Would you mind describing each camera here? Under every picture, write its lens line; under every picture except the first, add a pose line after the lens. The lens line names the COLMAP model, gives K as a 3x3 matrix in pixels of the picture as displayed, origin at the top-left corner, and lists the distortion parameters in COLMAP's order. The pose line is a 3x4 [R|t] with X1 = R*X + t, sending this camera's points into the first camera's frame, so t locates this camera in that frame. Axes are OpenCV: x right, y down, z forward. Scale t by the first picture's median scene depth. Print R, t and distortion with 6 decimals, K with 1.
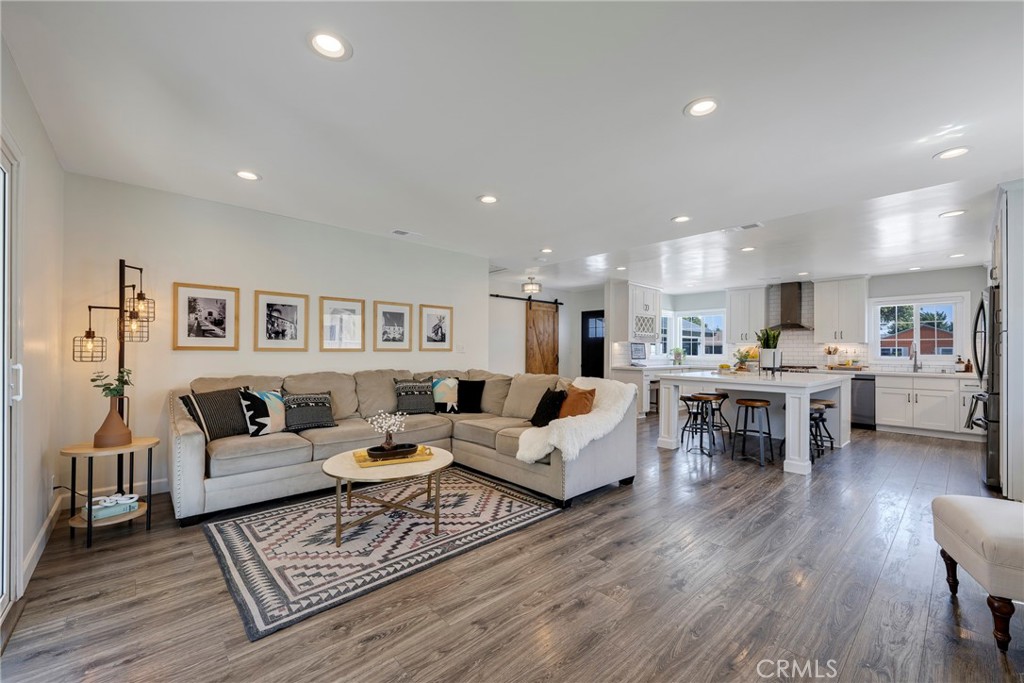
lens RADIAL K [[409.5, 0, 513.0], [0, 409.5, 346.6], [0, 0, 1]] dist [0.002528, 0.000099]
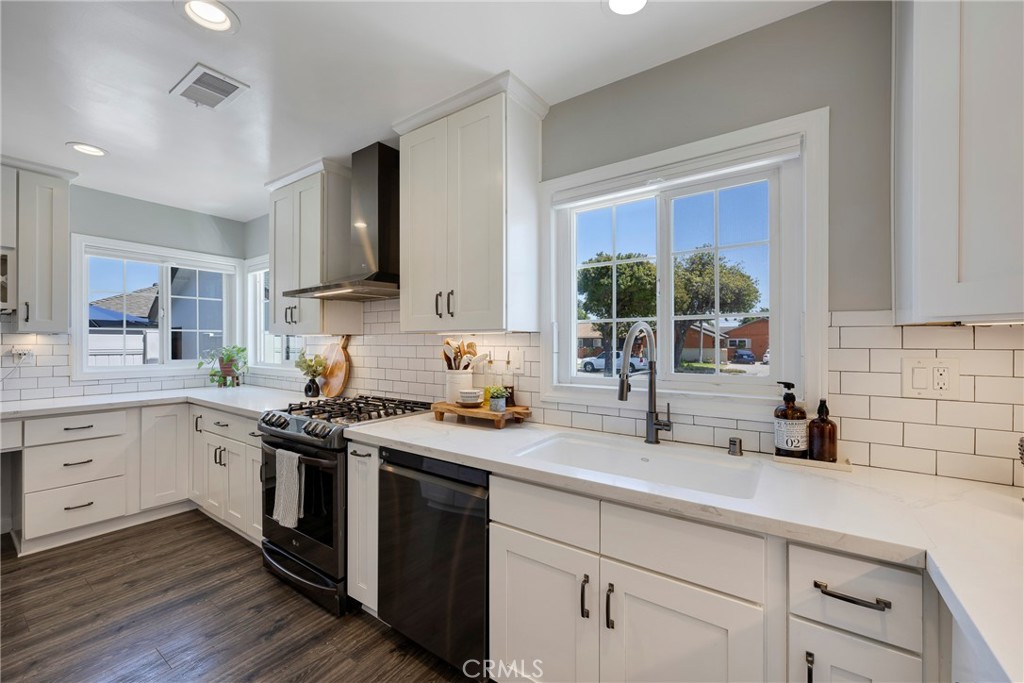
lens RADIAL K [[408.3, 0, 508.8], [0, 408.3, 341.8], [0, 0, 1]] dist [0.001032, -0.000077]
pose [[0.975932, -0.005290, 0.218009, 0.797382], [0.003755, 0.999965, 0.007454, -0.003680], [-0.218041, -0.006456, 0.975918, 0.731574]]
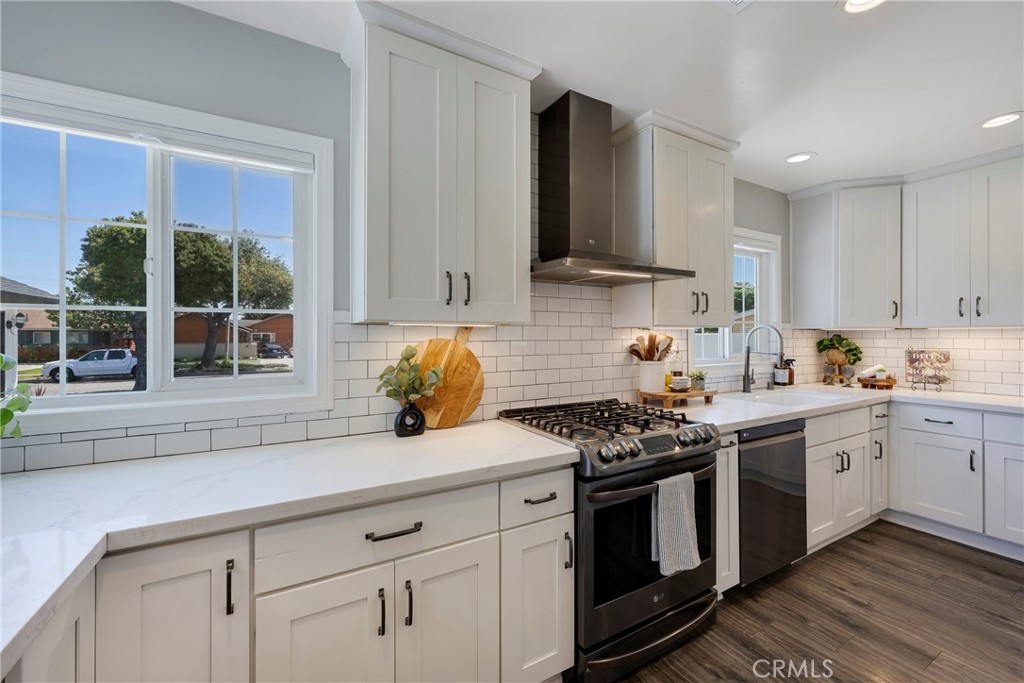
lens RADIAL K [[407.9, 0, 510.4], [0, 407.9, 338.4], [0, 0, 1]] dist [0.000338, -0.000142]
pose [[0.223233, -0.011962, 0.974692, 0.450304], [-0.004217, 0.999903, 0.013238, -0.002759], [-0.974756, -0.007066, 0.223161, 1.108642]]
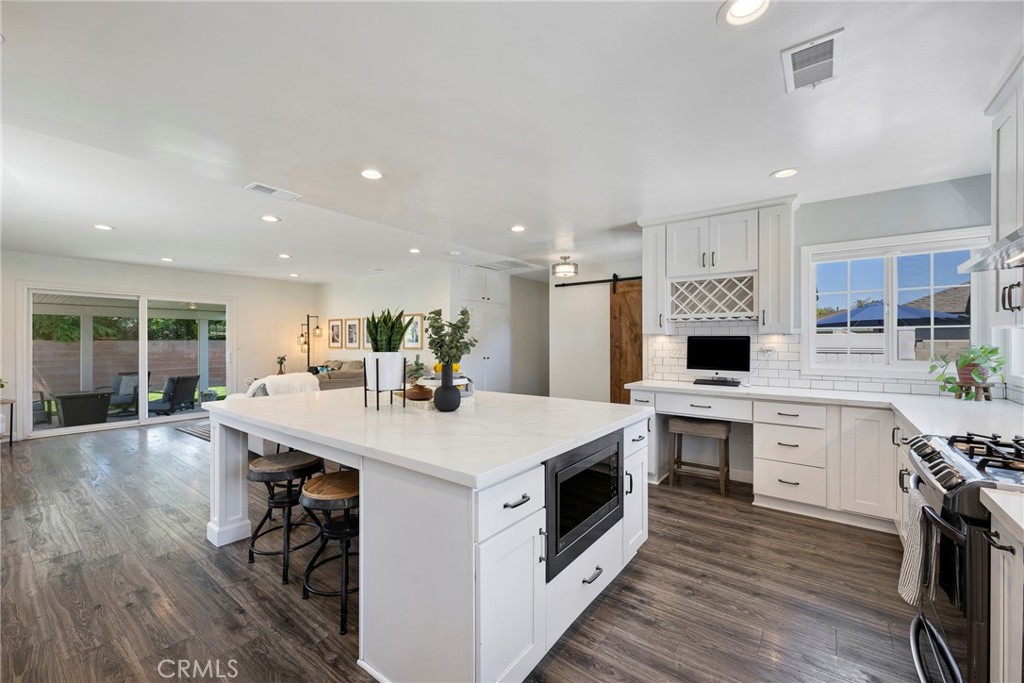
lens RADIAL K [[414.3, 0, 508.6], [0, 414.3, 341.4], [0, 0, 1]] dist [0.001132, 0.000076]
pose [[0.177252, -0.008780, -0.984126, 0.880433], [0.011118, 0.999914, -0.006918, -0.001749], [0.984103, -0.009716, 0.177335, 0.816674]]
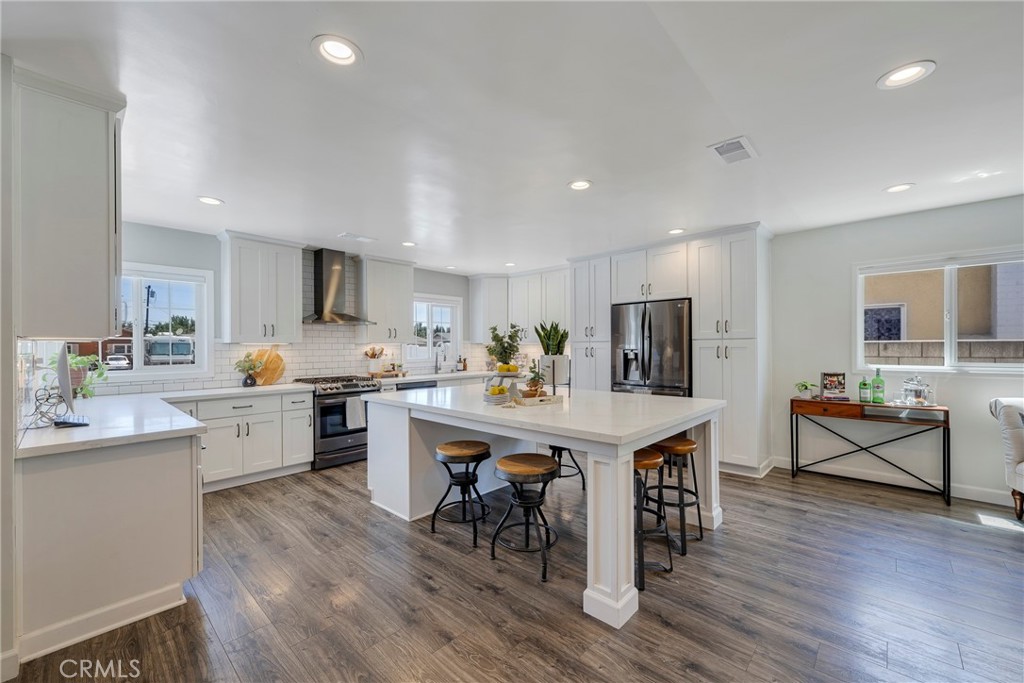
lens RADIAL K [[409.5, 0, 513.0], [0, 409.5, 346.6], [0, 0, 1]] dist [0.002528, 0.000099]
pose [[-0.085718, -0.007621, 0.996290, -0.002375], [-0.003296, 0.999967, 0.007366, -0.009238], [-0.996314, -0.002653, -0.085740, 0.863843]]
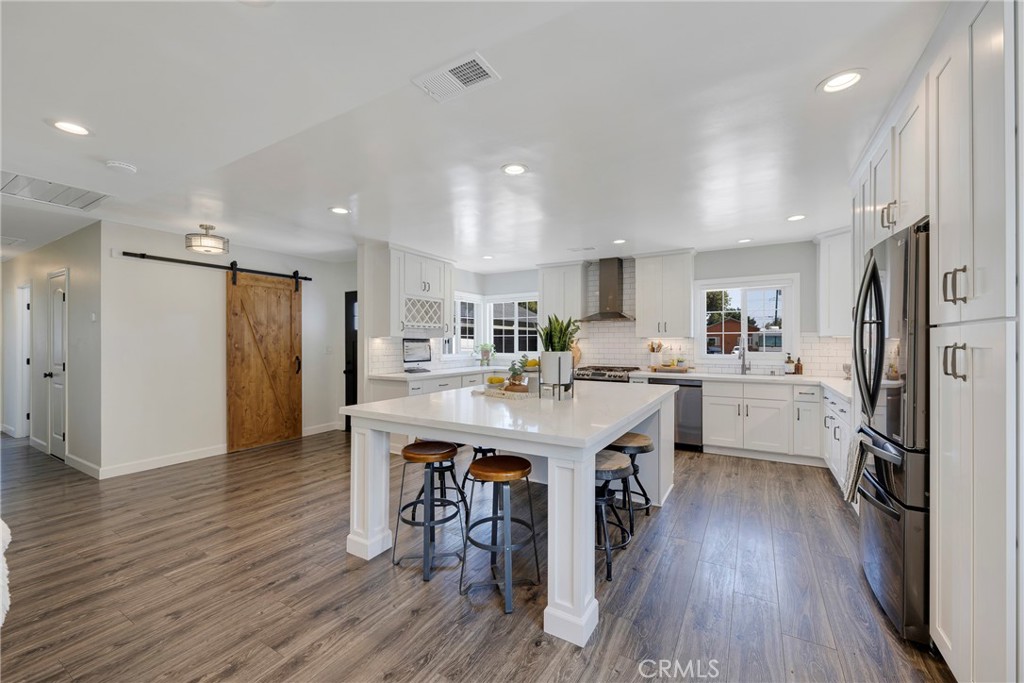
lens RADIAL K [[408.3, 0, 508.8], [0, 408.3, 341.8], [0, 0, 1]] dist [0.001032, -0.000077]
pose [[0.957354, -0.009518, 0.288759, 0.307098], [0.006640, 0.999918, 0.010946, -0.011222], [-0.288840, -0.008562, 0.957339, 0.361777]]
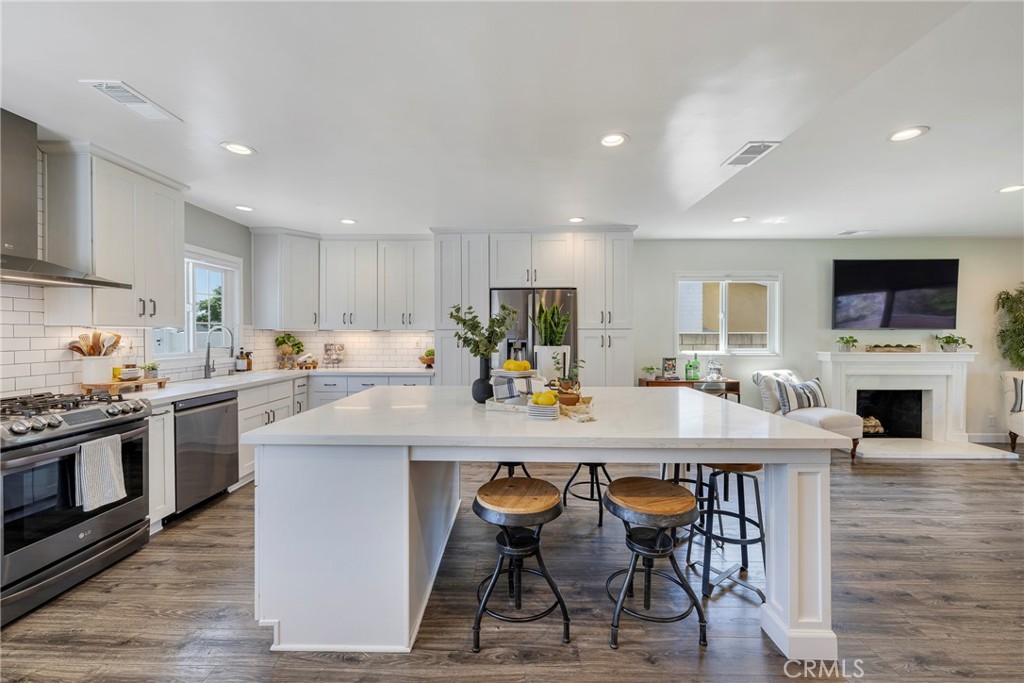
lens RADIAL K [[407.9, 0, 510.4], [0, 407.9, 338.4], [0, 0, 1]] dist [0.000338, -0.000142]
pose [[-0.726458, -0.014686, 0.687054, 0.248004], [-0.013530, 0.999883, 0.007067, -0.004718], [-0.687078, -0.004162, -0.726572, 1.079388]]
